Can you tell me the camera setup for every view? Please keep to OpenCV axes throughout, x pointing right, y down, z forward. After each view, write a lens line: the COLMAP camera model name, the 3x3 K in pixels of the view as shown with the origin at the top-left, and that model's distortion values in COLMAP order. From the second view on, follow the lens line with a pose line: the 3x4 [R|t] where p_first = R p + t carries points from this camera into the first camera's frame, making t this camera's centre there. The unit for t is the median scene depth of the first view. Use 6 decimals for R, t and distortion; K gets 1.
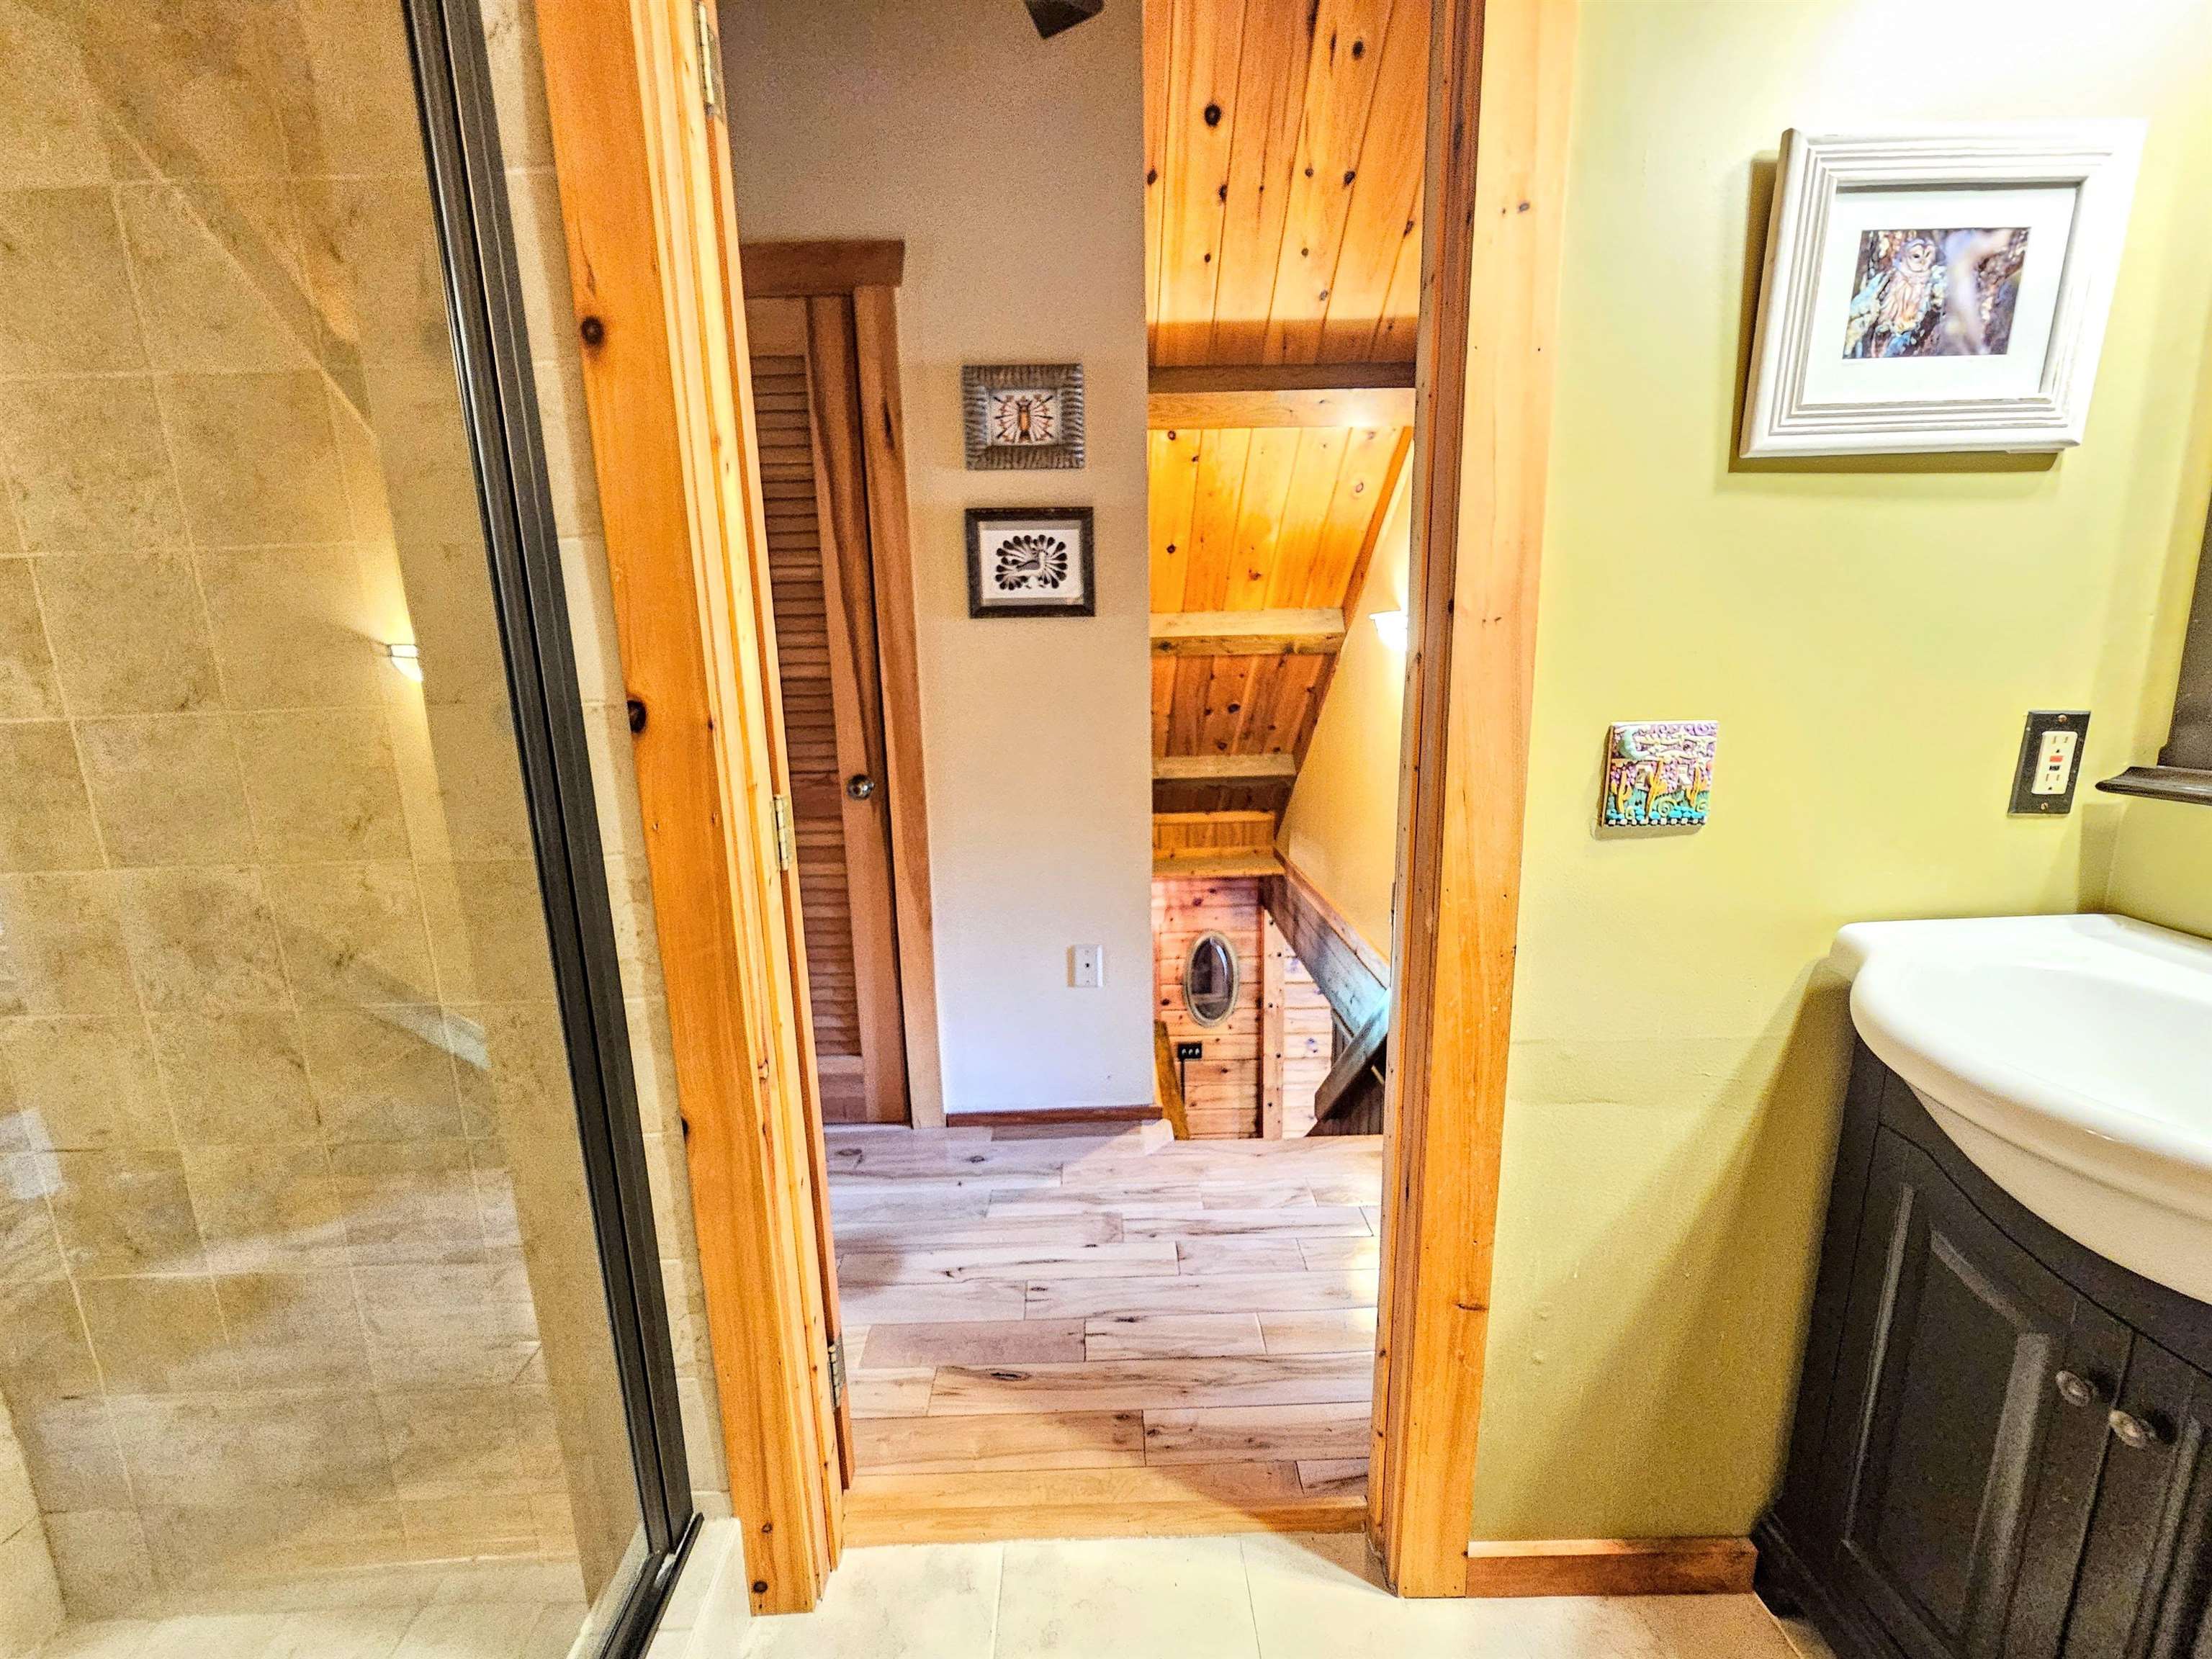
lens RADIAL K [[906.0, 0, 1100.8], [0, 906.0, 840.1], [0, 0, 1]] dist [0.002298, -0.001354]
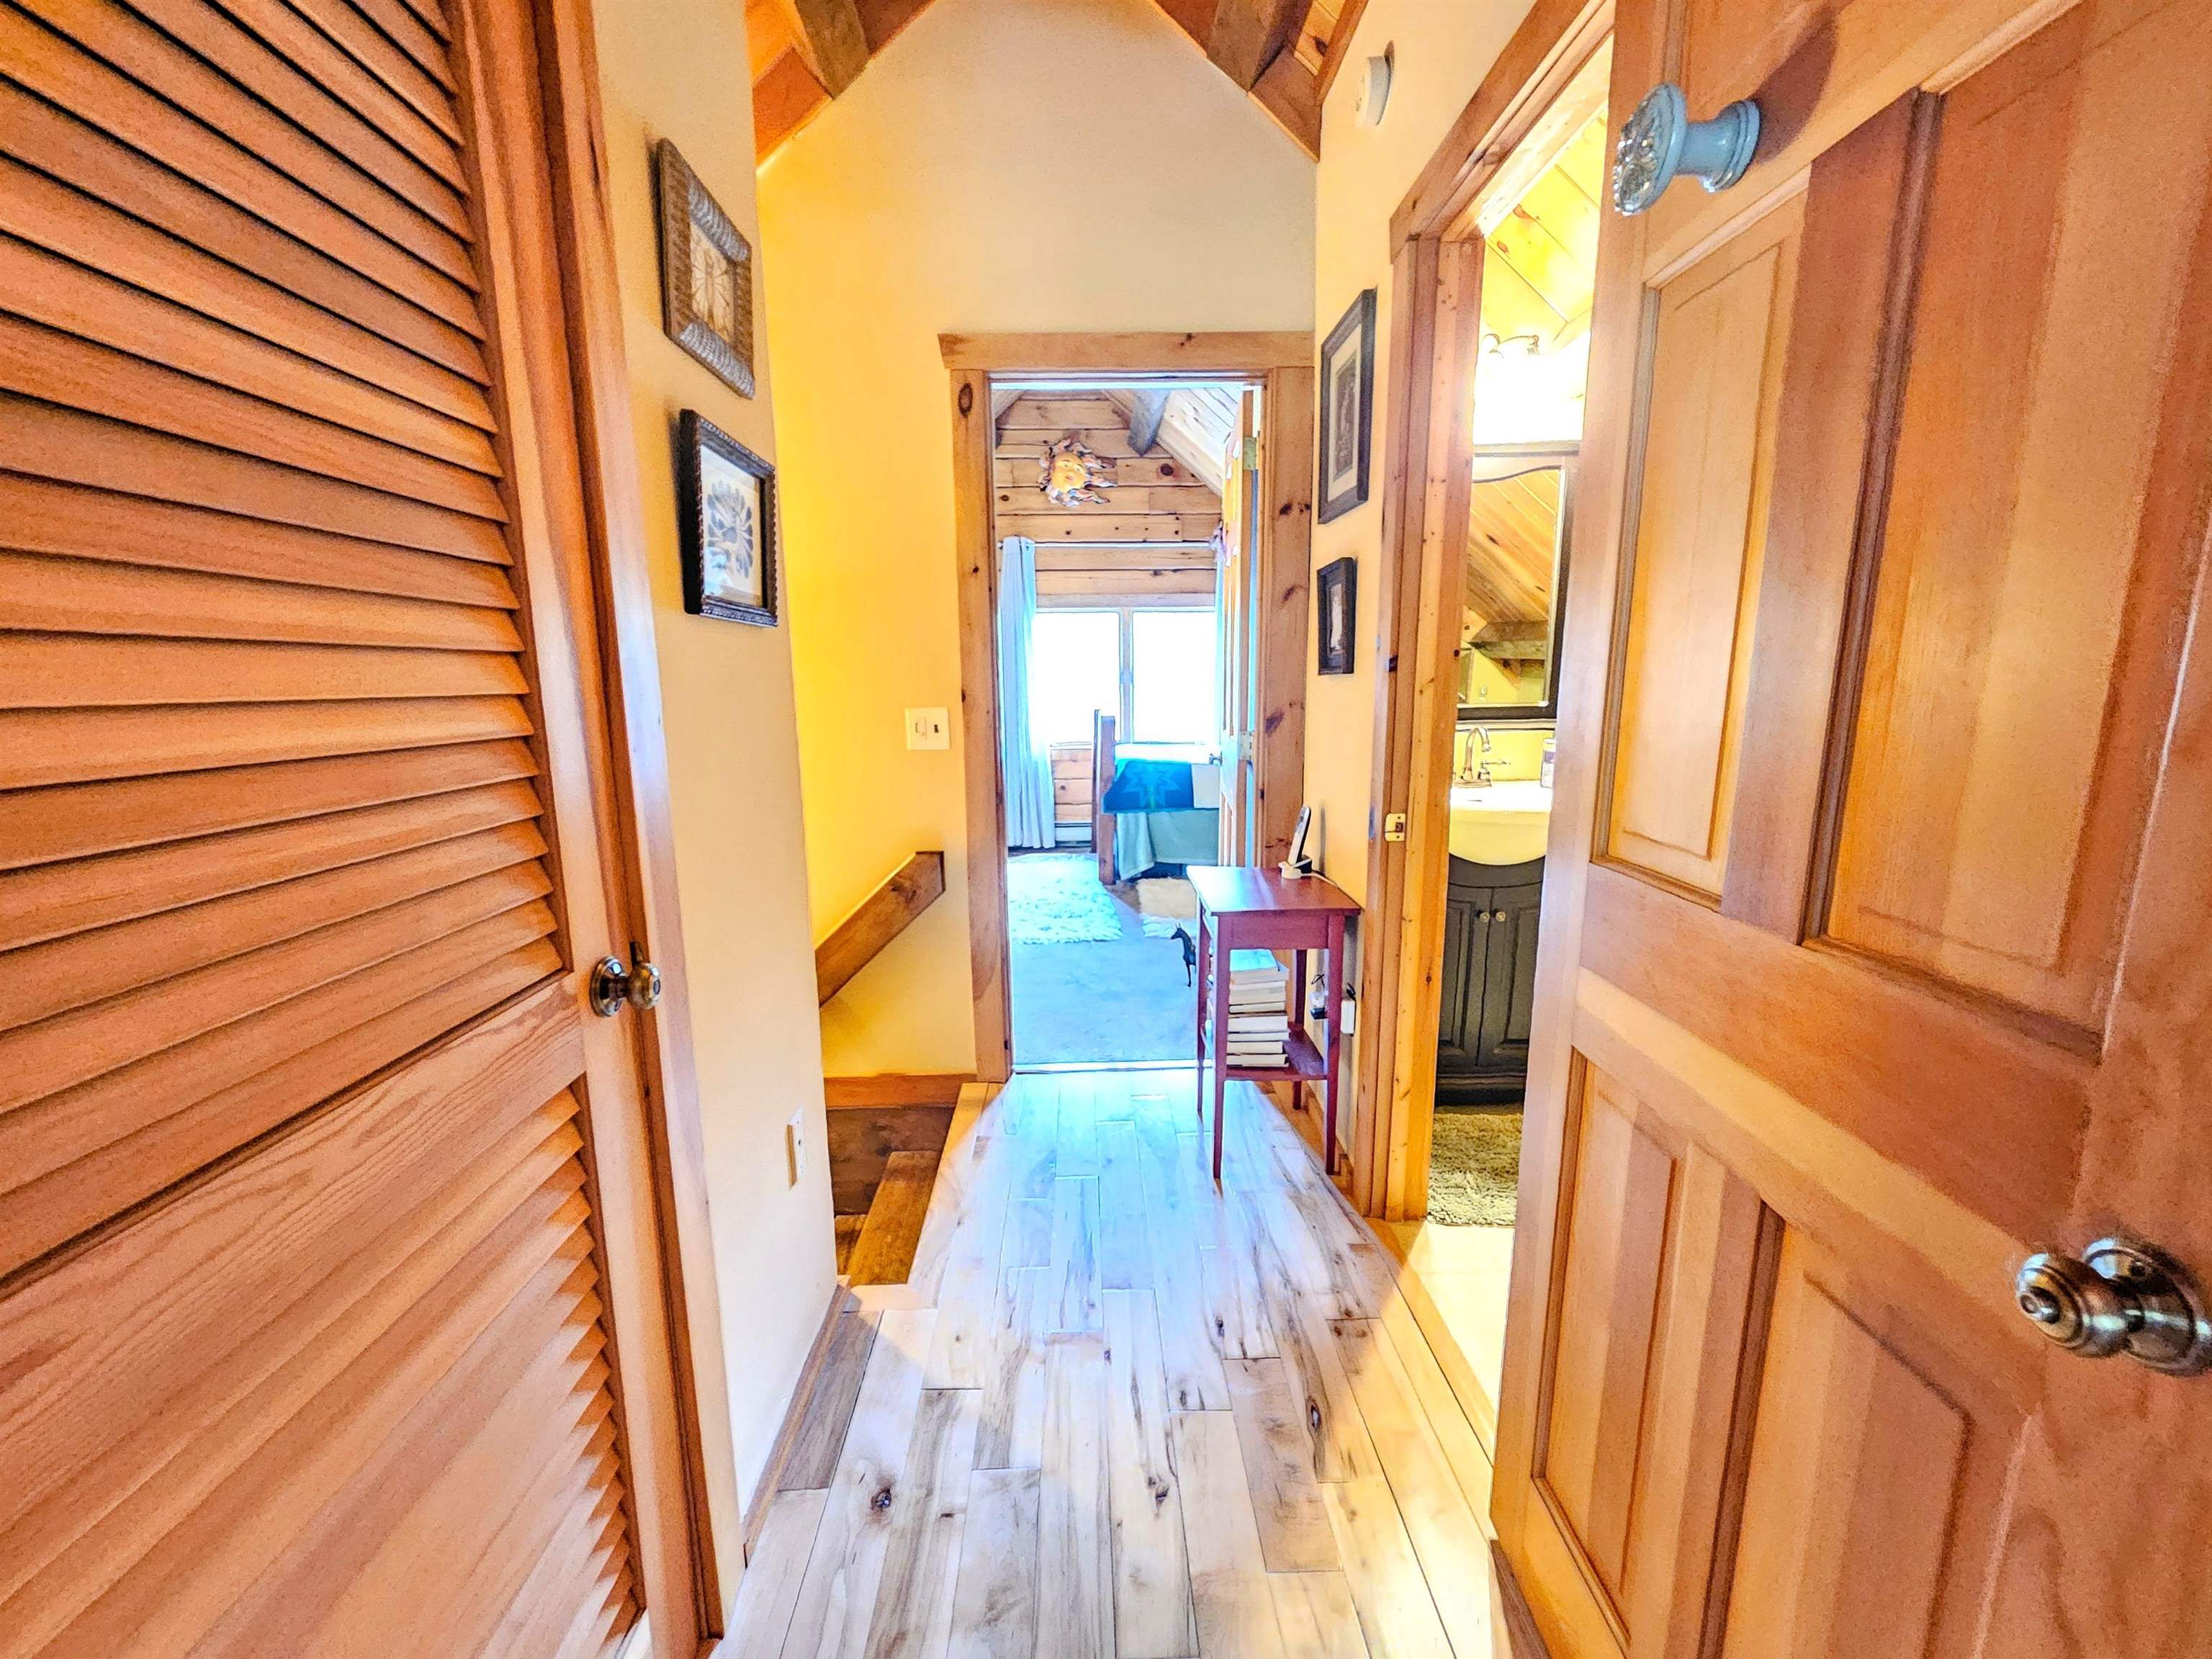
lens RADIAL K [[906.0, 0, 1109.7], [0, 906.0, 836.0], [0, 0, 1]] dist [0.002298, -0.001354]
pose [[-0.015579, -0.157138, 0.987454, -1.304408], [0.209822, 0.965071, 0.156886, -0.281479], [-0.977615, 0.209634, 0.017936, 1.444489]]
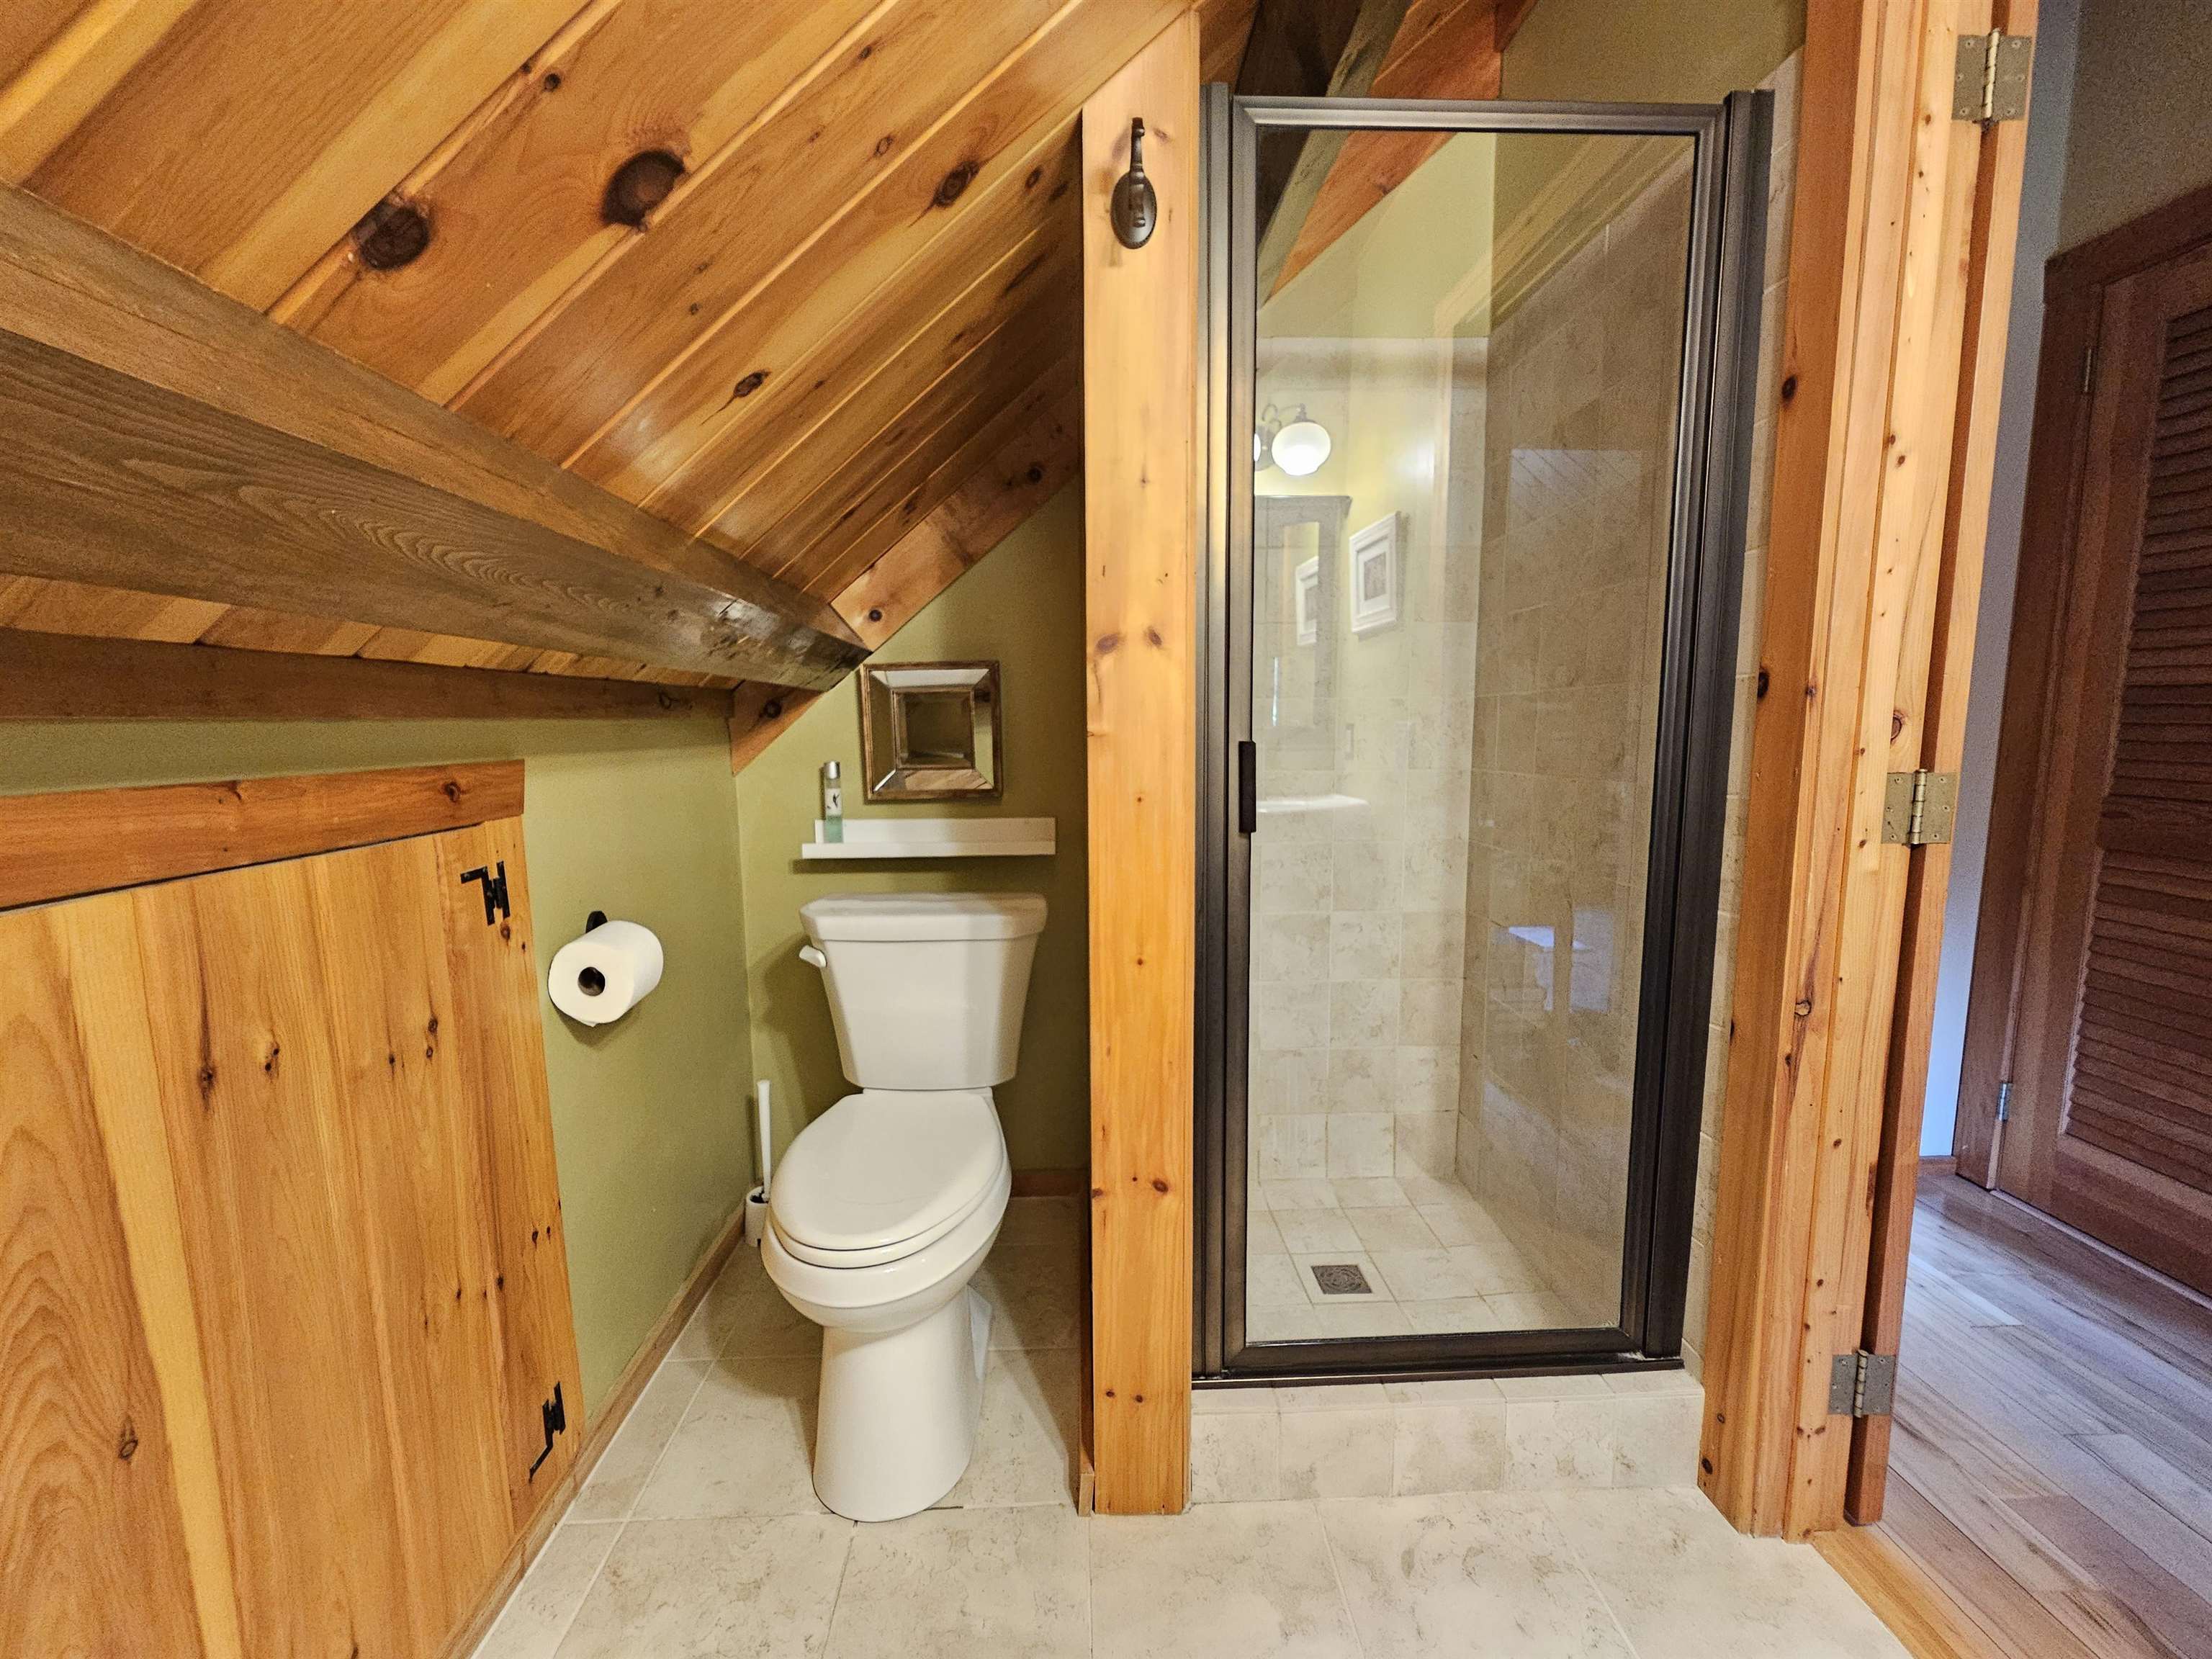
lens RADIAL K [[906.0, 0, 1101.7], [0, 906.0, 832.1], [0, 0, 1]] dist [0.002298, -0.001354]
pose [[0.038047, 0.145863, -0.988573, 0.586186], [-0.193361, 0.971666, 0.135927, 0.054761], [0.980390, 0.185980, 0.065173, 0.047391]]
